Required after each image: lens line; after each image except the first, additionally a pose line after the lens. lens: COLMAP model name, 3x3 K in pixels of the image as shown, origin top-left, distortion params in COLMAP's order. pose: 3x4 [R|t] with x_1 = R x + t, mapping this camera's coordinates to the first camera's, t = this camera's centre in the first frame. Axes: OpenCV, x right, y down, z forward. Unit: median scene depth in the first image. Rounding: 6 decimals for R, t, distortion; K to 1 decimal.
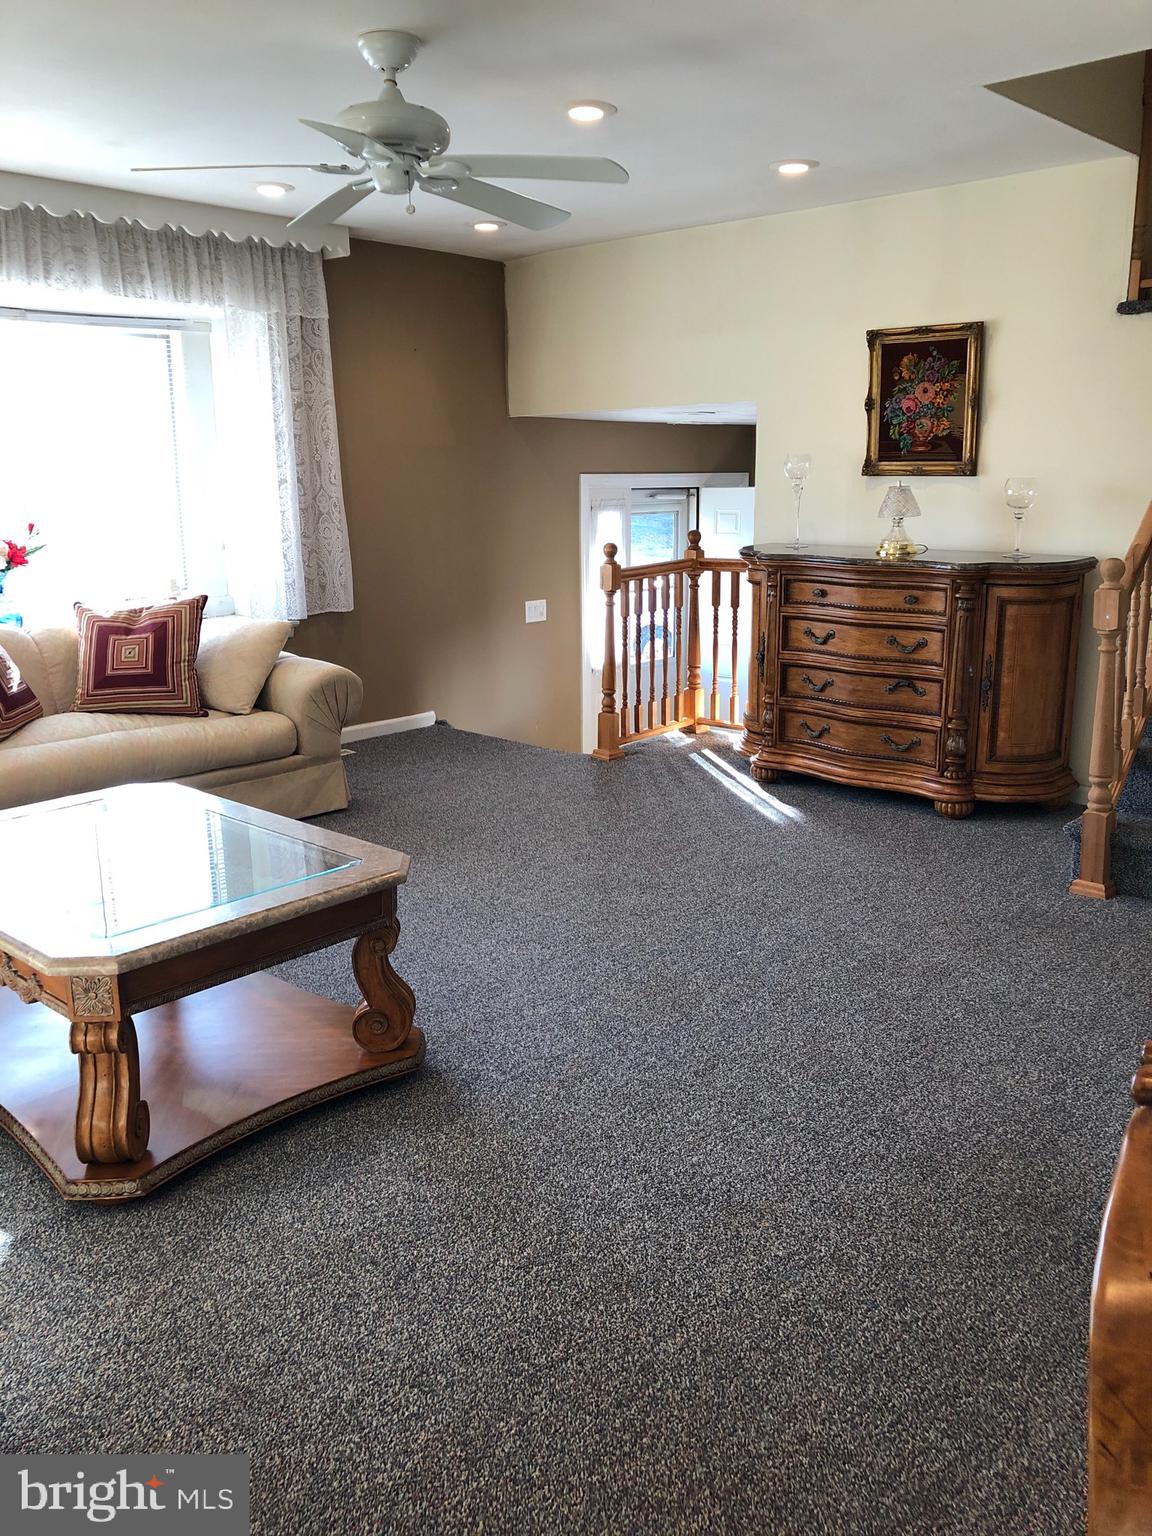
lens RADIAL K [[1242.9, 0, 576.0], [0, 1242.9, 768.0], [0, 0, 1]] dist [0.054291, -0.058493]
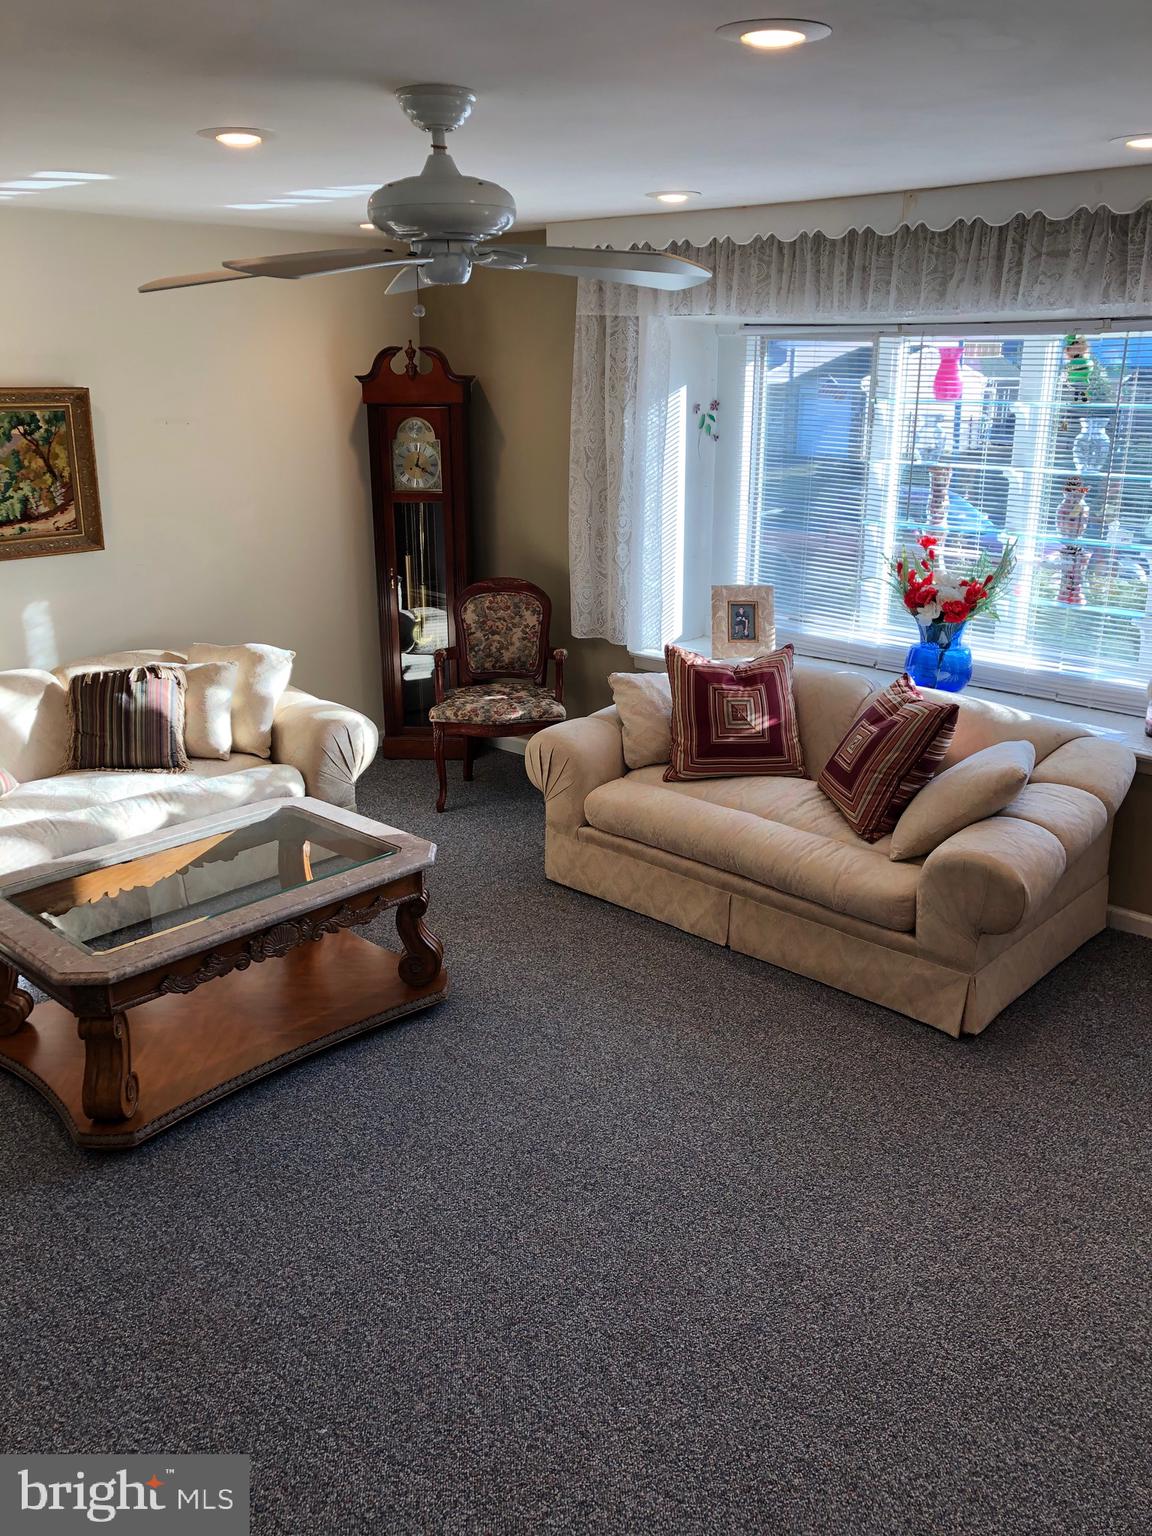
lens RADIAL K [[1242.9, 0, 576.0], [0, 1242.9, 768.0], [0, 0, 1]] dist [0.054291, -0.058493]
pose [[-0.008555, 0.316759, -0.948467, 0.459434], [-0.229893, 0.922472, 0.310151, -0.289406], [0.973178, 0.220699, 0.064929, 0.723887]]
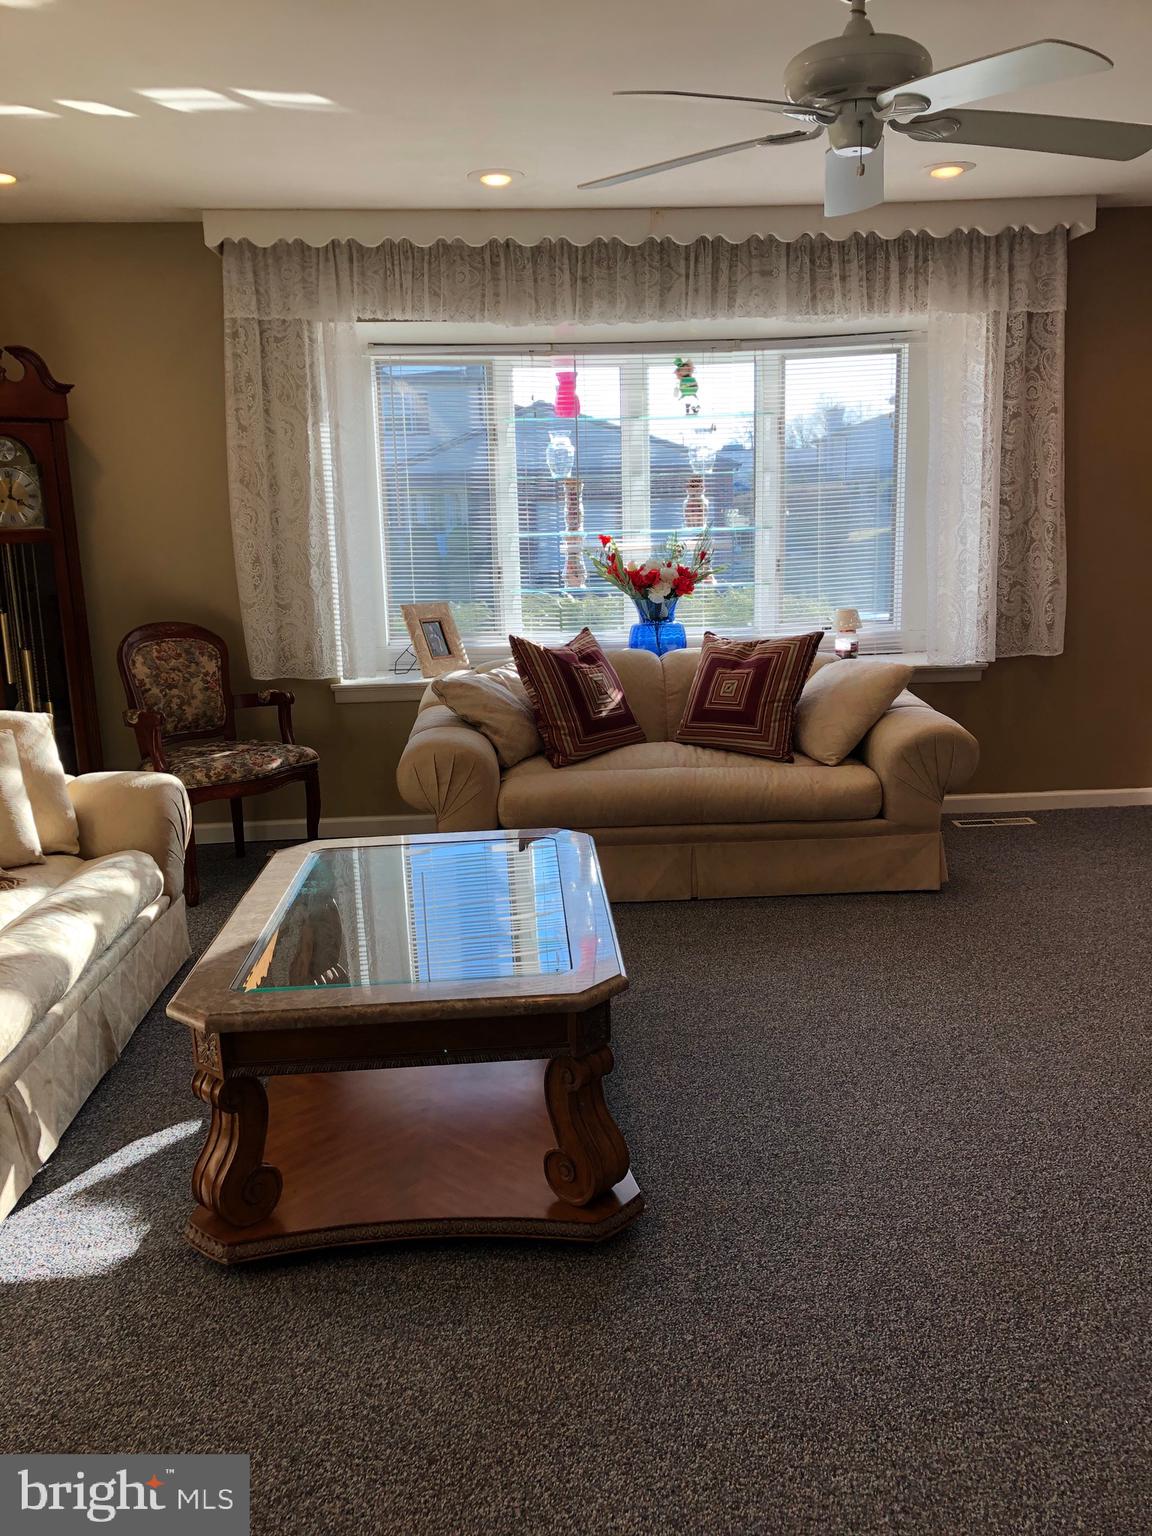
lens RADIAL K [[1242.9, 0, 576.0], [0, 1242.9, 768.0], [0, 0, 1]] dist [0.054291, -0.058493]
pose [[0.722134, 0.132366, -0.678971, 0.208857], [-0.139911, 0.989184, 0.044037, -0.053703], [0.677456, 0.063195, 0.732843, 0.209208]]
